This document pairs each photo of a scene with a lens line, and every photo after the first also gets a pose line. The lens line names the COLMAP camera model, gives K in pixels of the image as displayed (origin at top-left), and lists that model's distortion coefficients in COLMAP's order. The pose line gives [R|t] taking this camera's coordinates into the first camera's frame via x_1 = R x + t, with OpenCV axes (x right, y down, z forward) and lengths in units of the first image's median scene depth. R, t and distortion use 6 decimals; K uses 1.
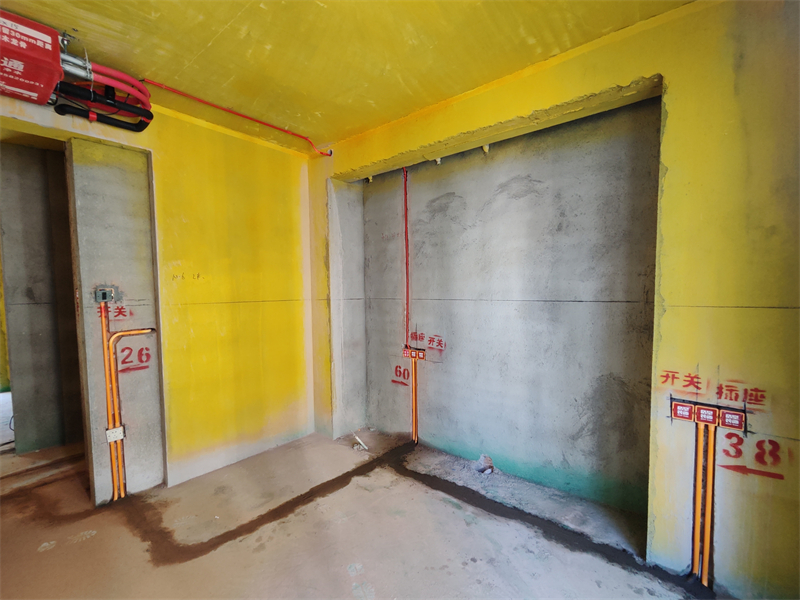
lens RADIAL K [[364.1, 0, 402.8], [0, 364.1, 305.8], [0, 0, 1]] dist [-0.001044, 0.003159]
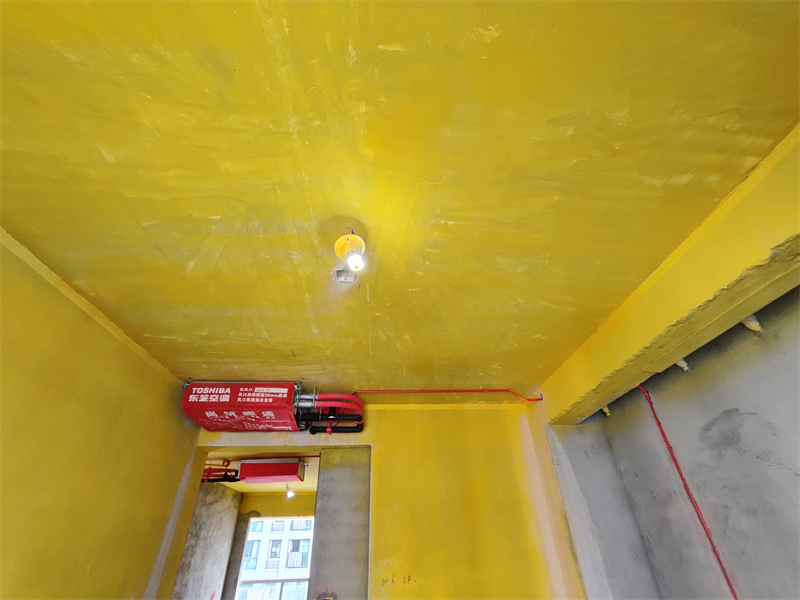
lens RADIAL K [[364.1, 0, 397.5], [0, 364.1, 311.1], [0, 0, 1]] dist [-0.001044, 0.003159]
pose [[0.667805, -0.415233, -0.617752, 0.214833], [-0.024120, 0.817430, -0.575523, -0.096870], [0.743945, 0.399237, 0.535869, 0.244994]]
